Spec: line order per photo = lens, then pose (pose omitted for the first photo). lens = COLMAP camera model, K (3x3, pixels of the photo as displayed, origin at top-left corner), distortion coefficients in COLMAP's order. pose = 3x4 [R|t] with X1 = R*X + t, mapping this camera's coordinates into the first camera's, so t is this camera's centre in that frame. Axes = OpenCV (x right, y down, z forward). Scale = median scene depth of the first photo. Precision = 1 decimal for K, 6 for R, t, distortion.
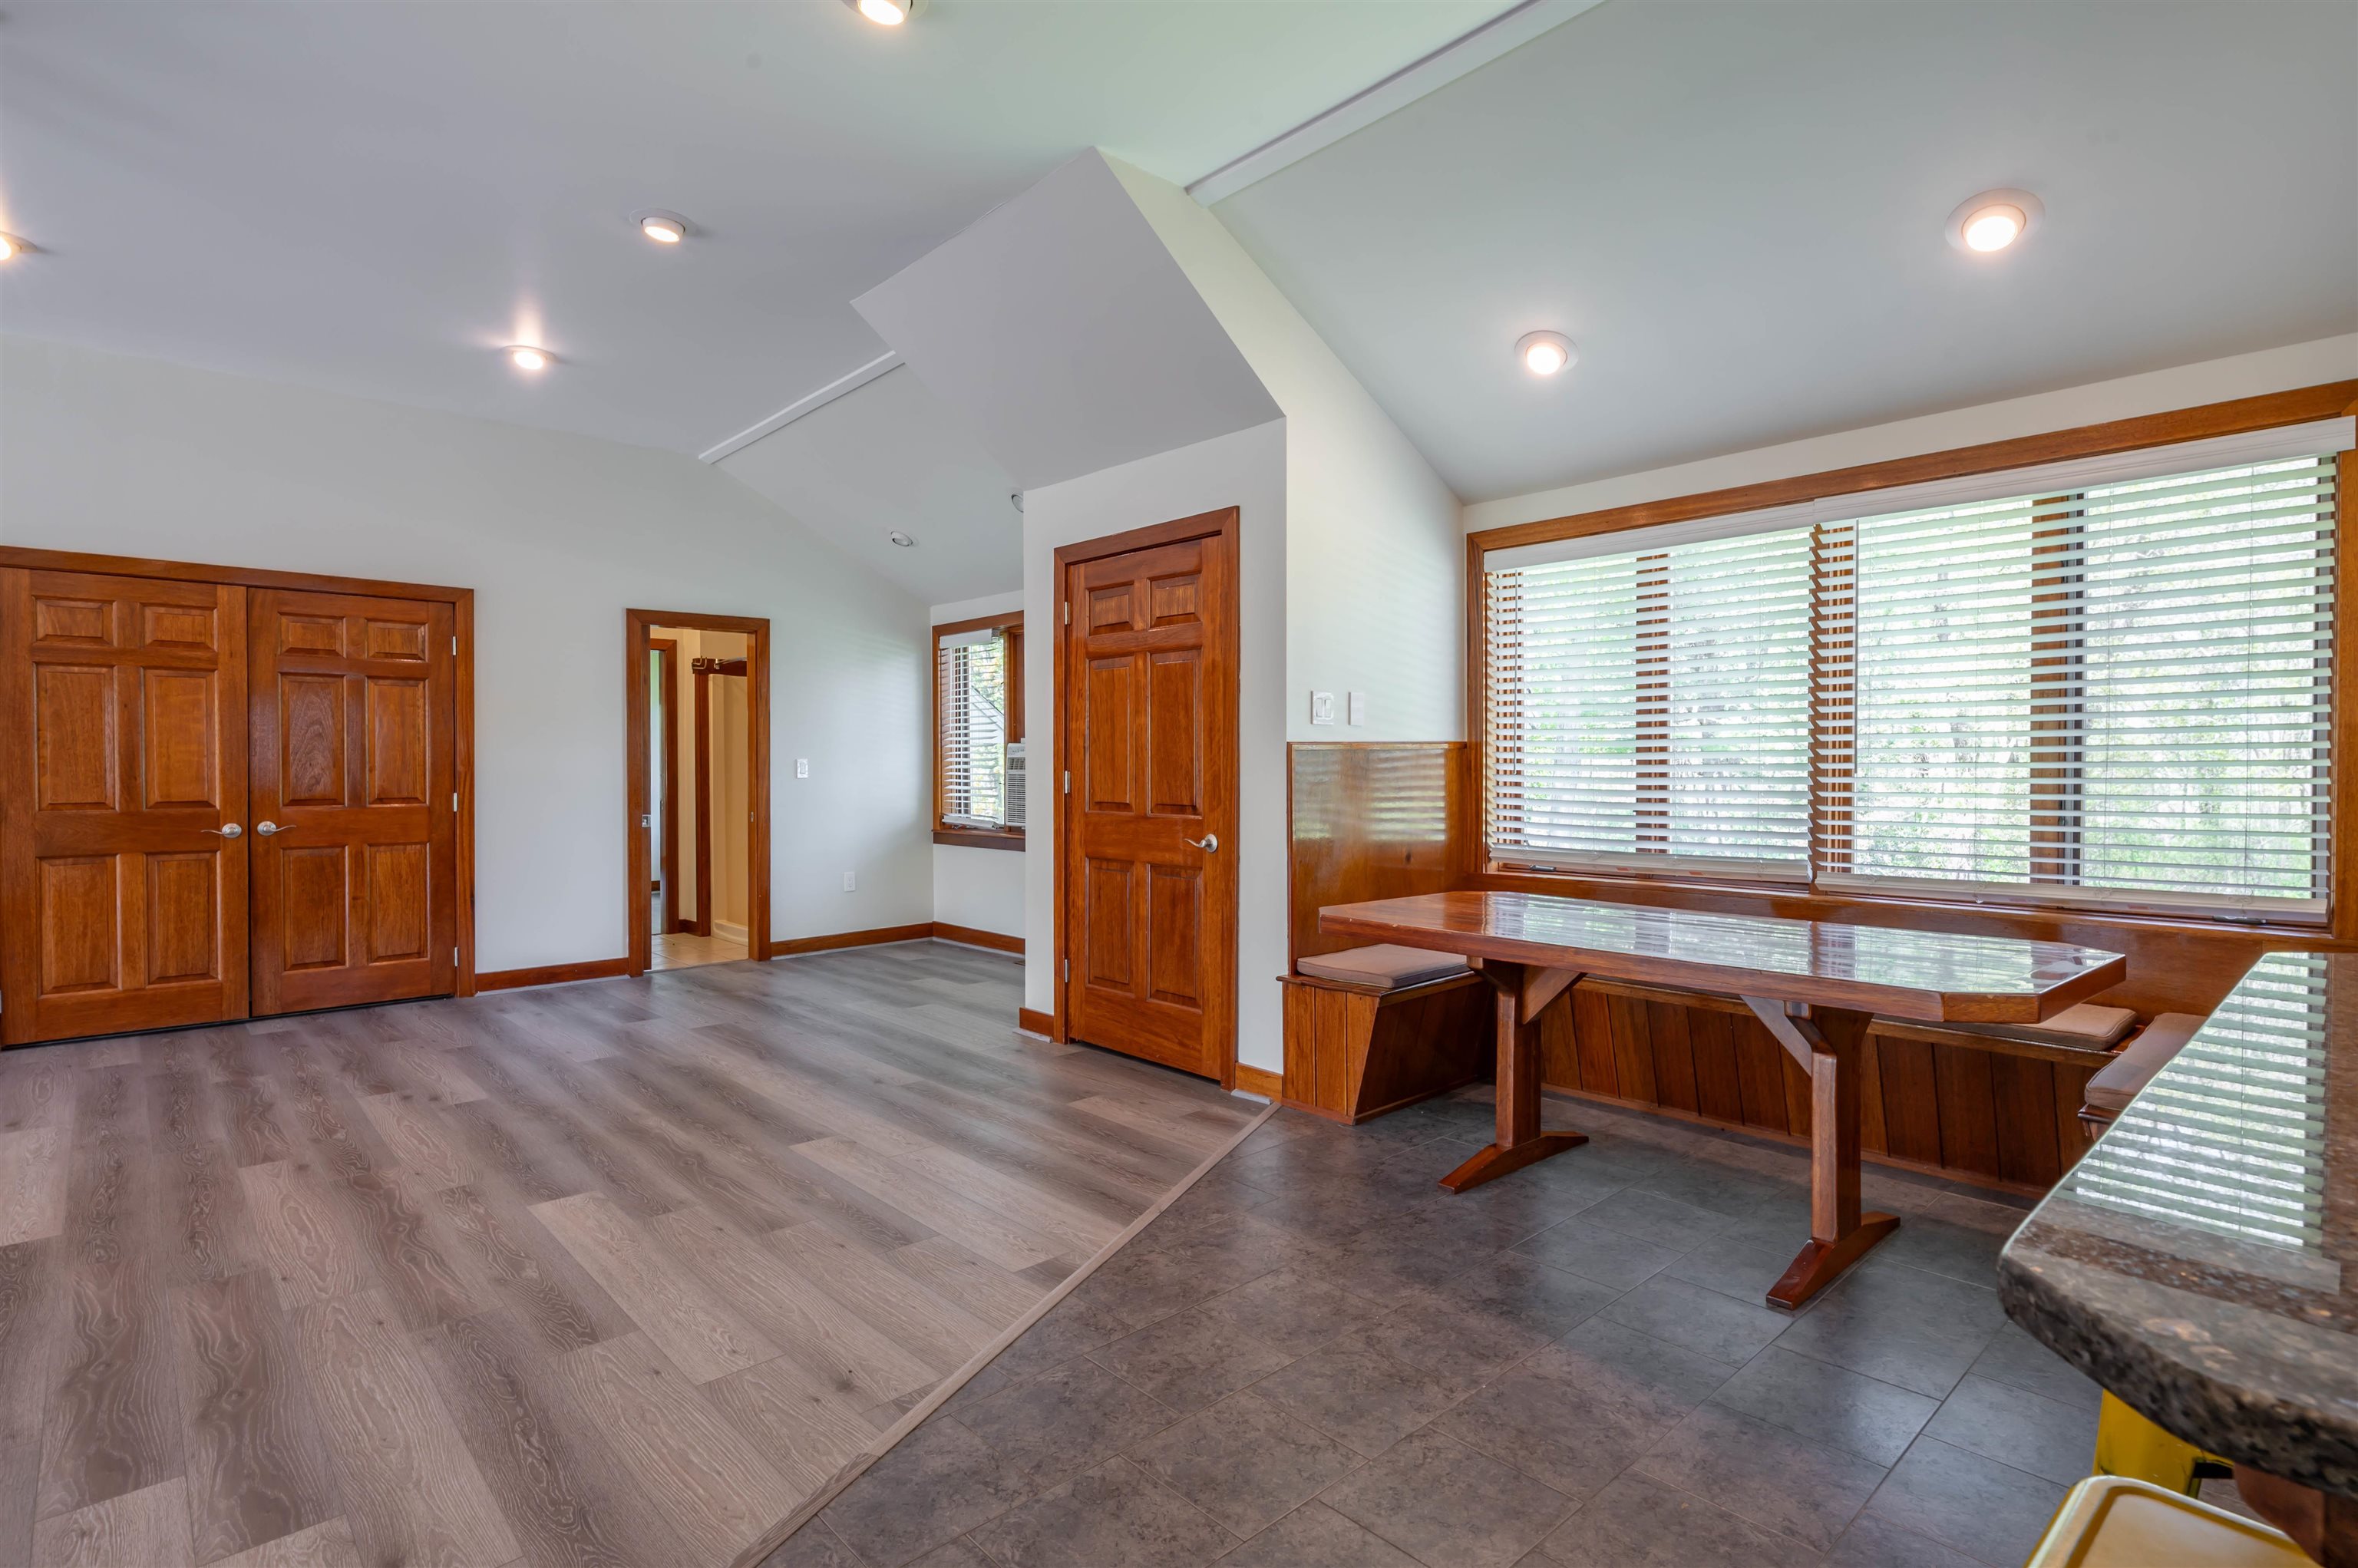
lens RADIAL K [[1171.3, 0, 1235.7], [0, 1171.3, 782.2], [0, 0, 1]] dist [-0.003543, -0.000516]
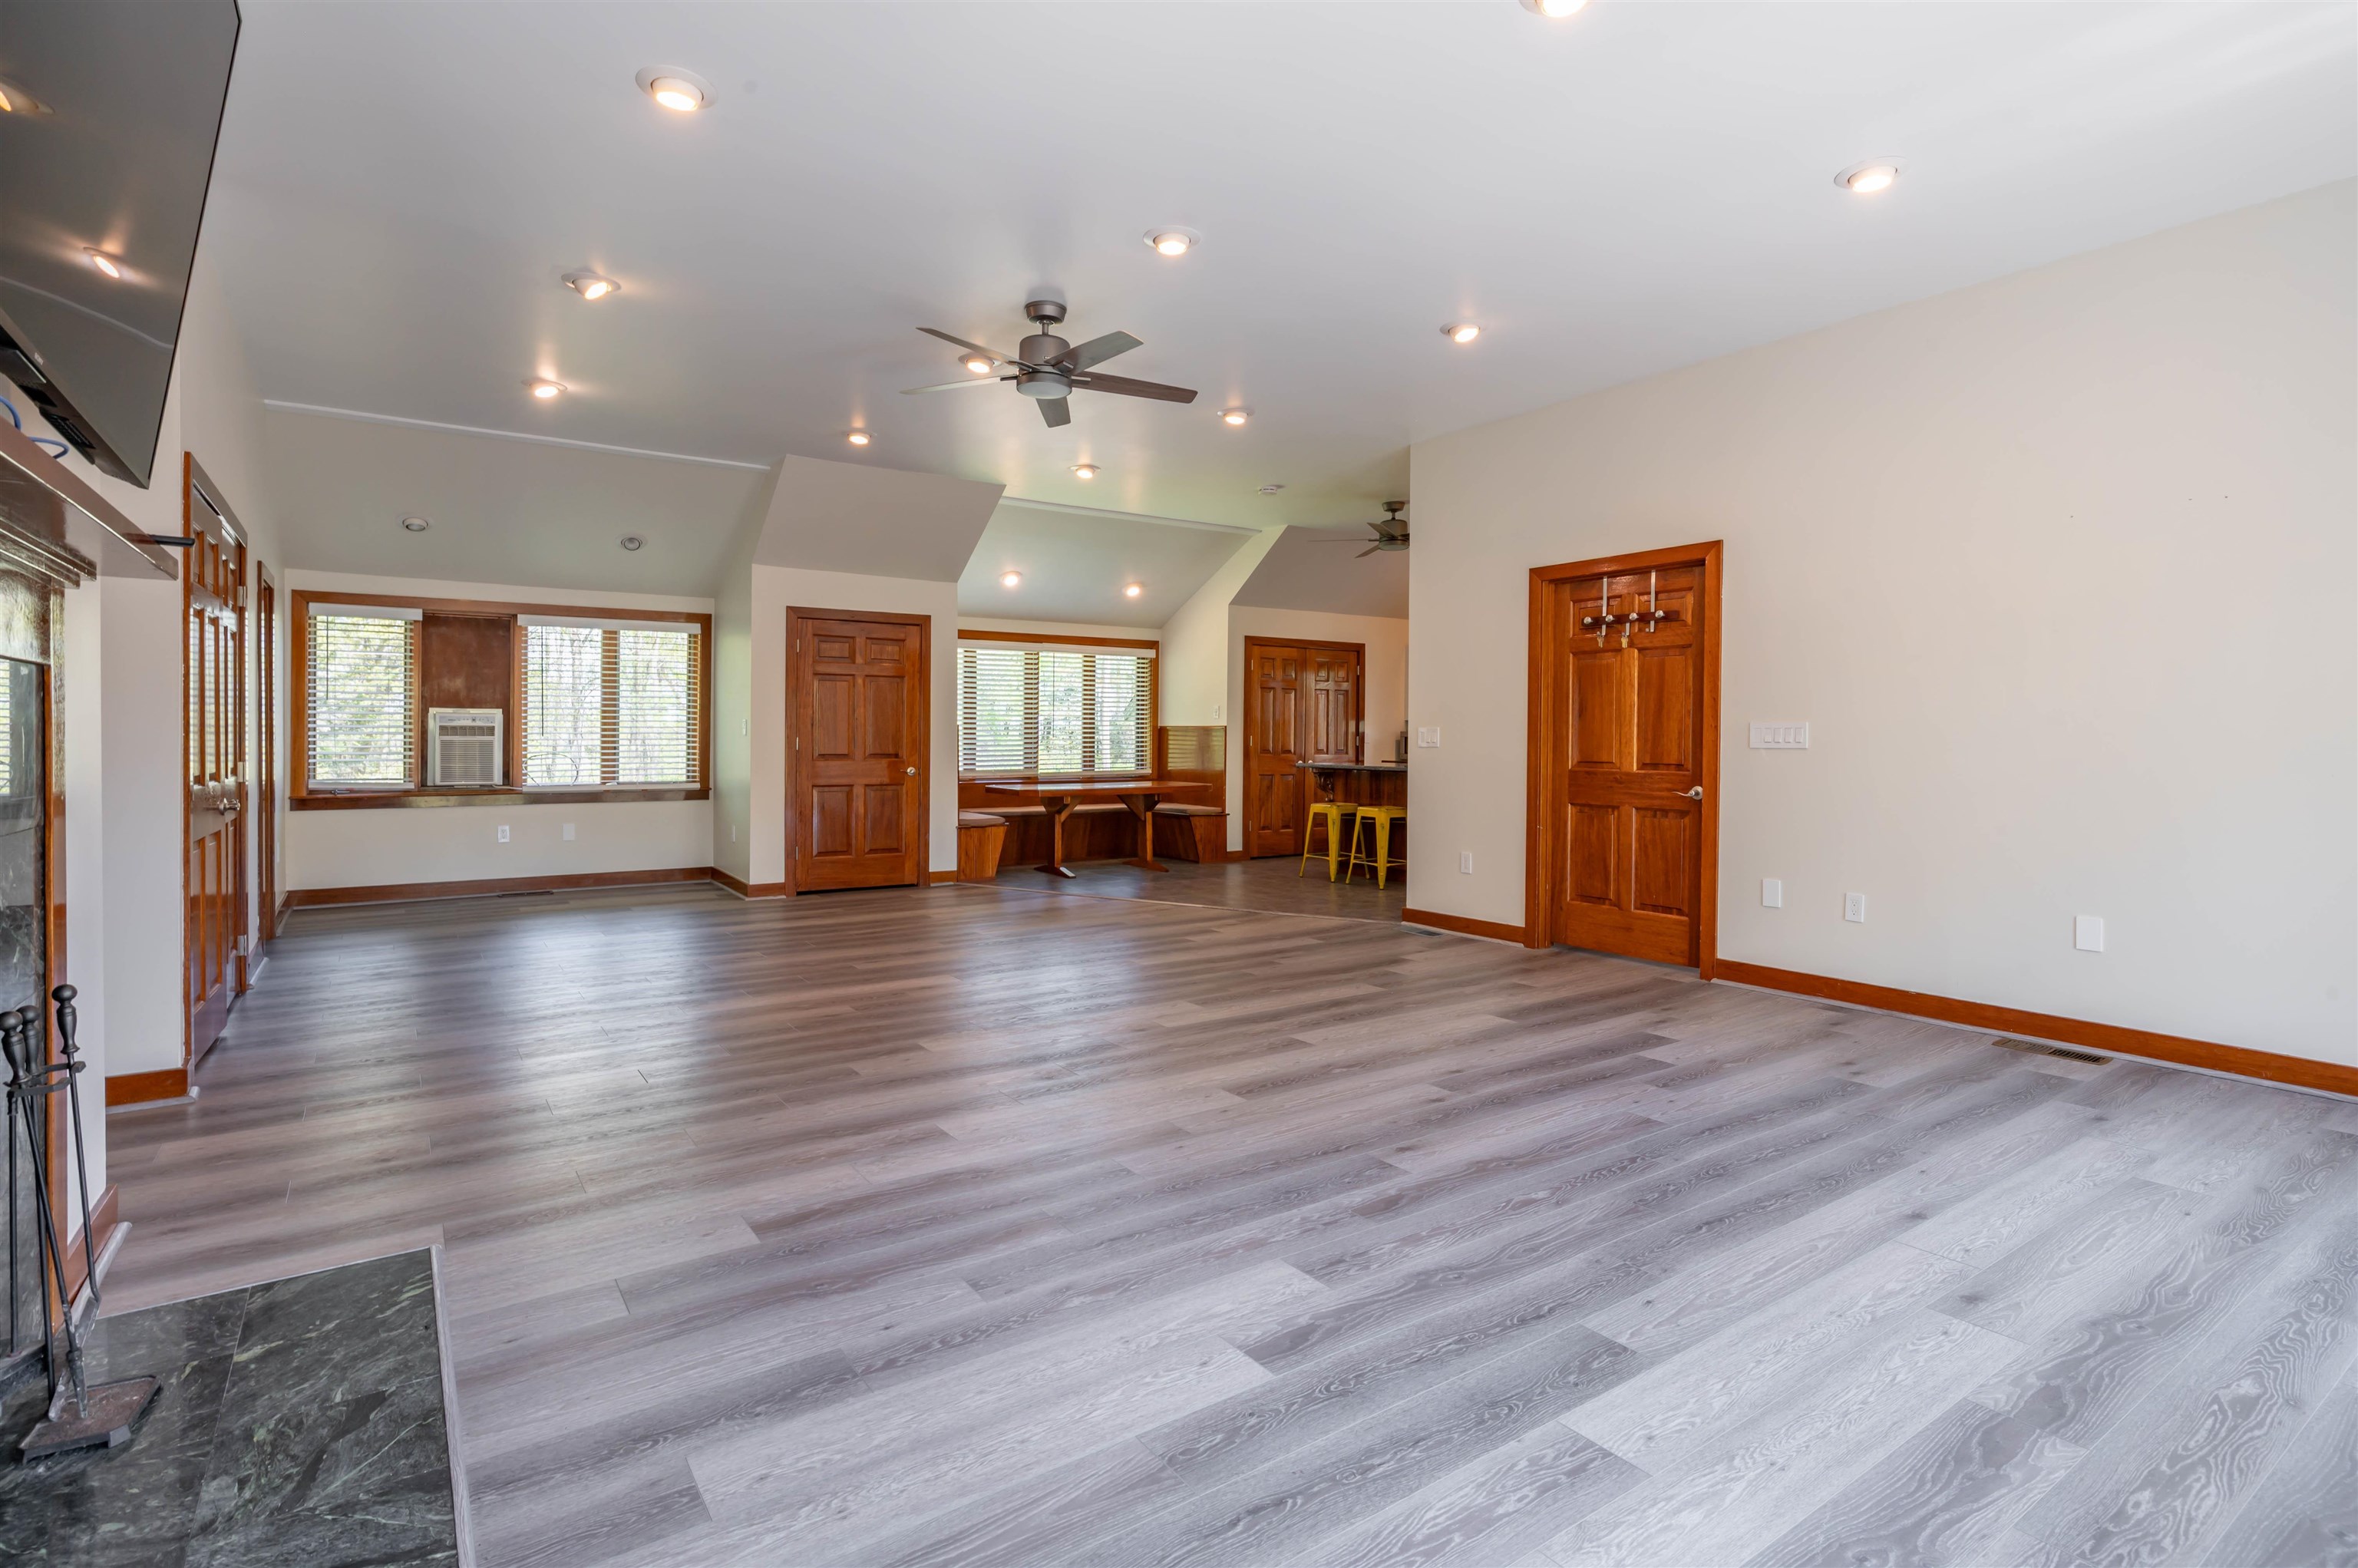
lens RADIAL K [[1134.7, 0, 1185.9], [0, 1134.7, 741.9], [0, 0, 1]] dist [0.024963, 0.000058]
pose [[0.152294, -0.004485, 0.988325, -1.920545], [0.008640, 0.999958, 0.003207, -0.003422], [-0.988297, 0.008050, 0.152326, 0.200046]]
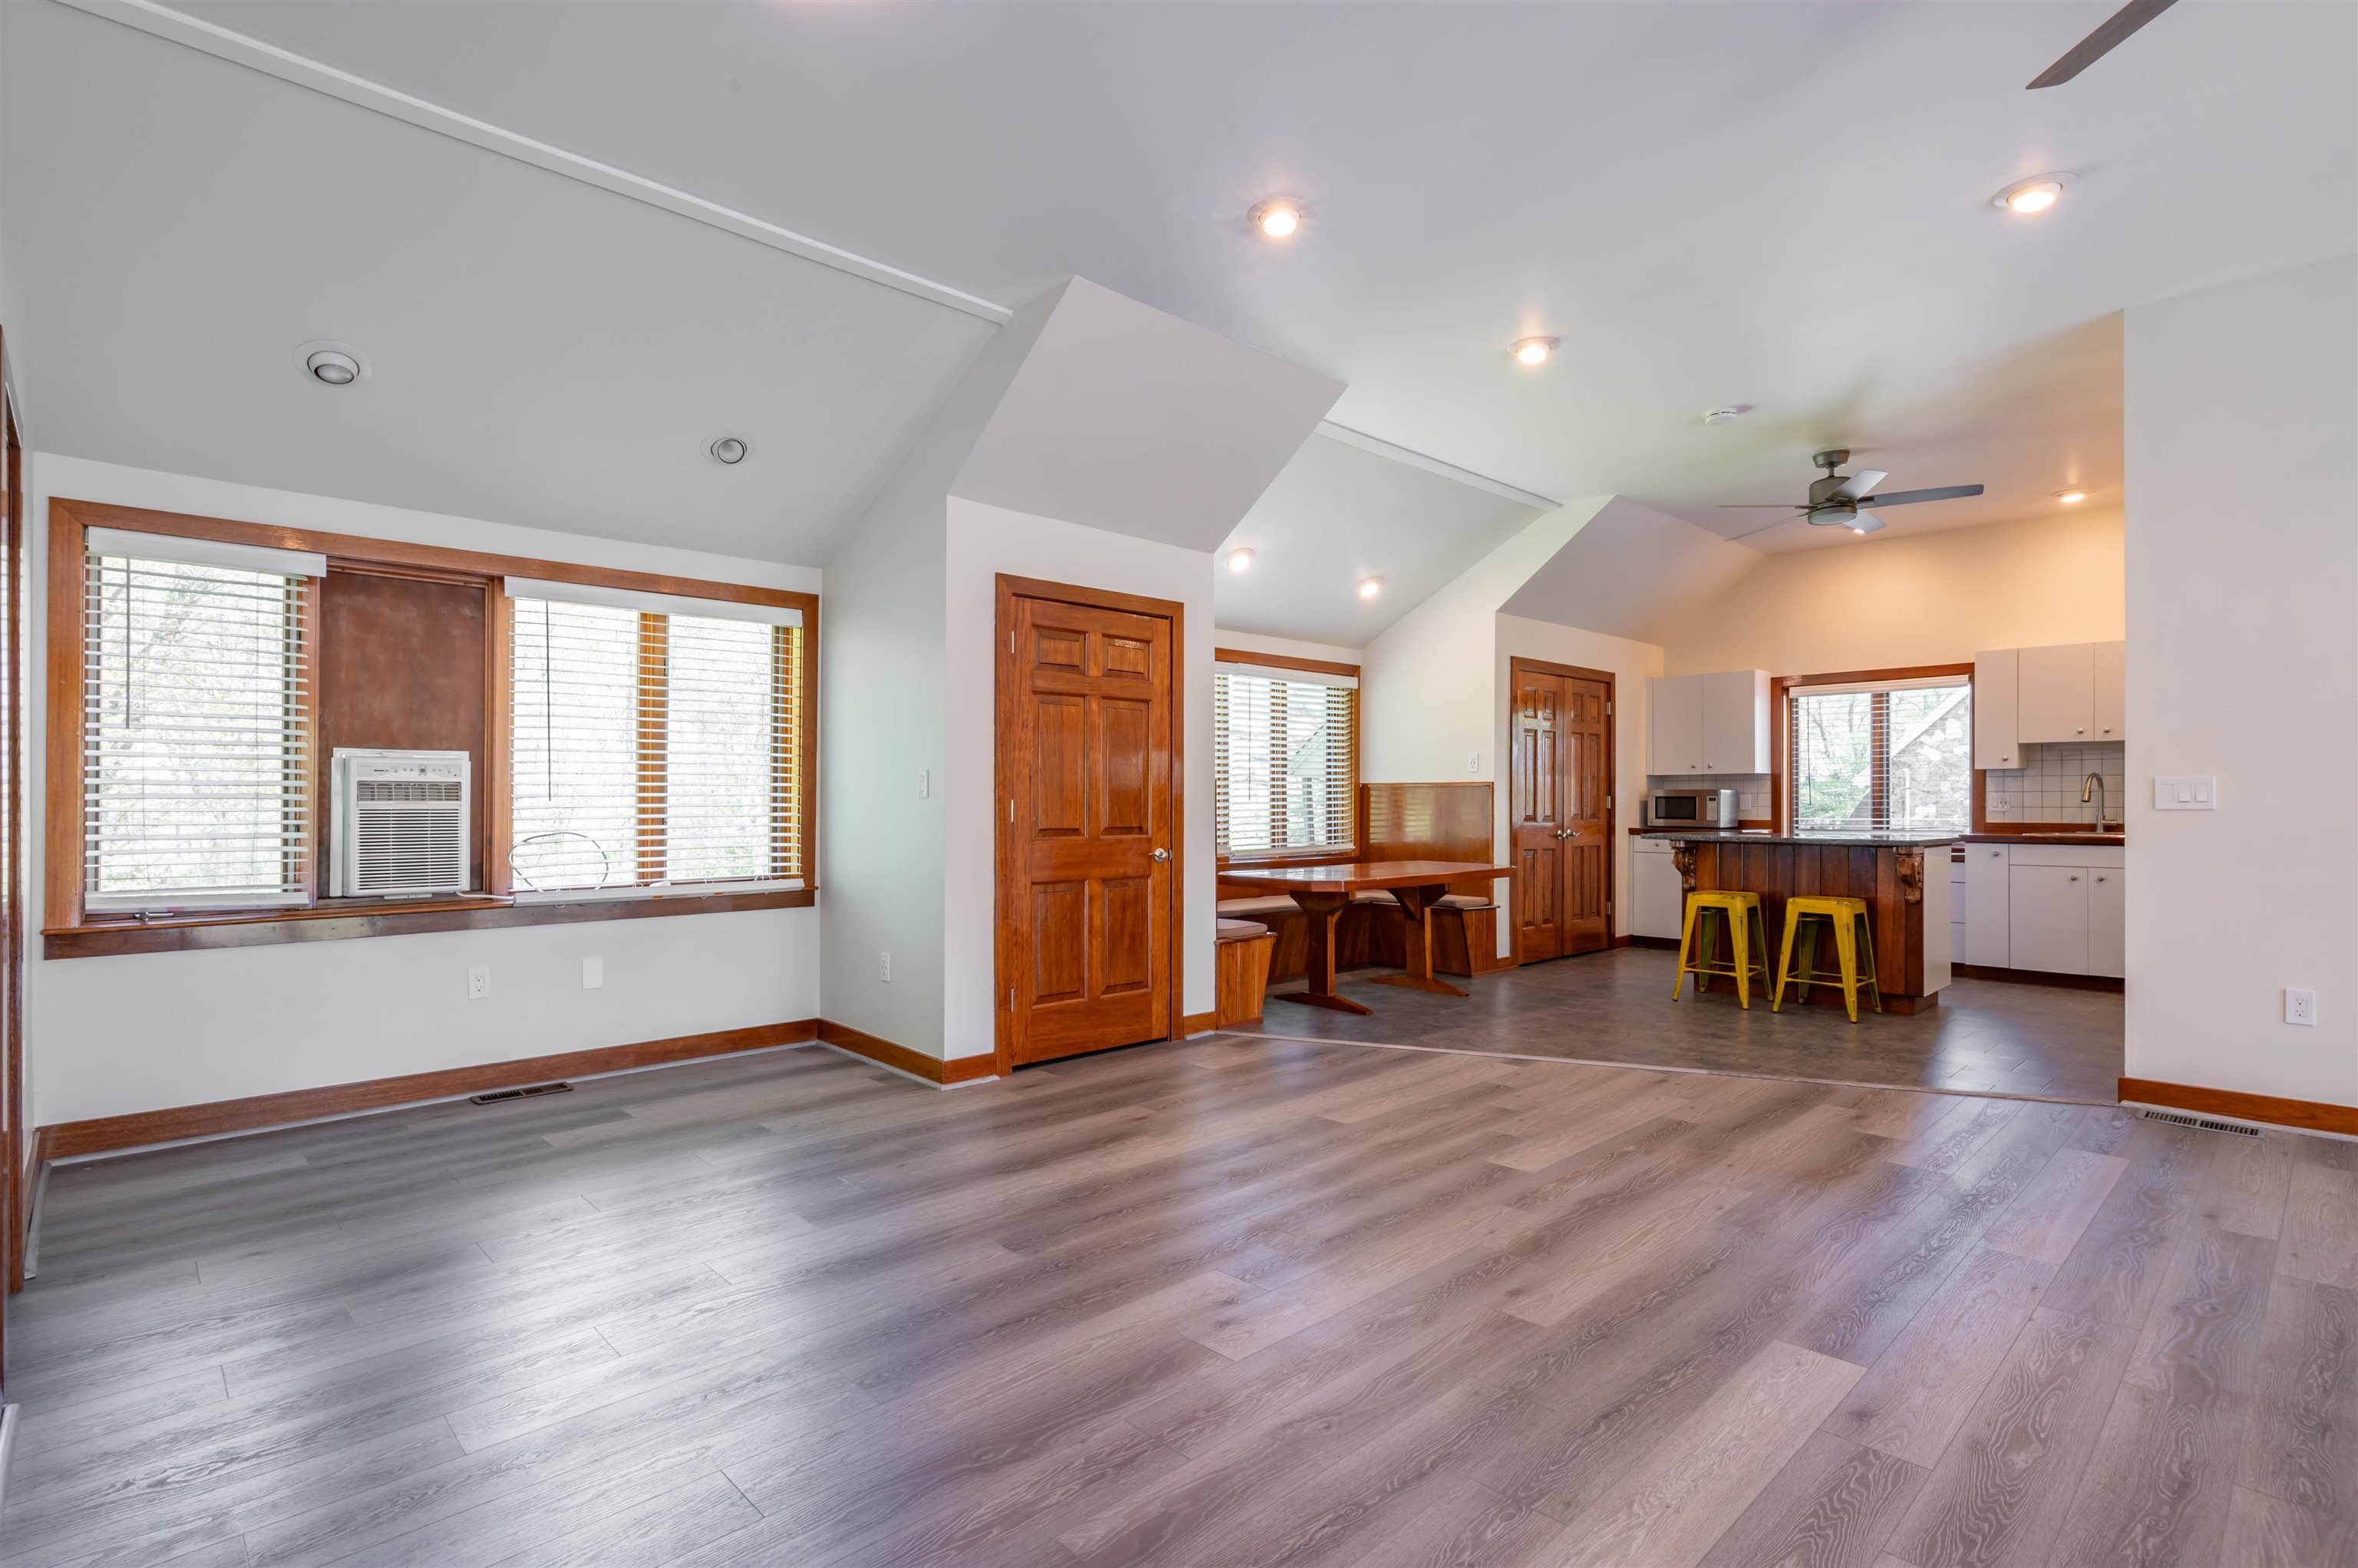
lens RADIAL K [[1121.2, 0, 1164.9], [0, 1121.2, 793.3], [0, 0, 1]] dist [0.003227, 0.000209]
pose [[0.010915, 0.005232, 0.999927, -1.230932], [0.015034, 0.999872, -0.005396, -0.008839], [-0.999827, 0.015092, 0.010835, 0.961152]]
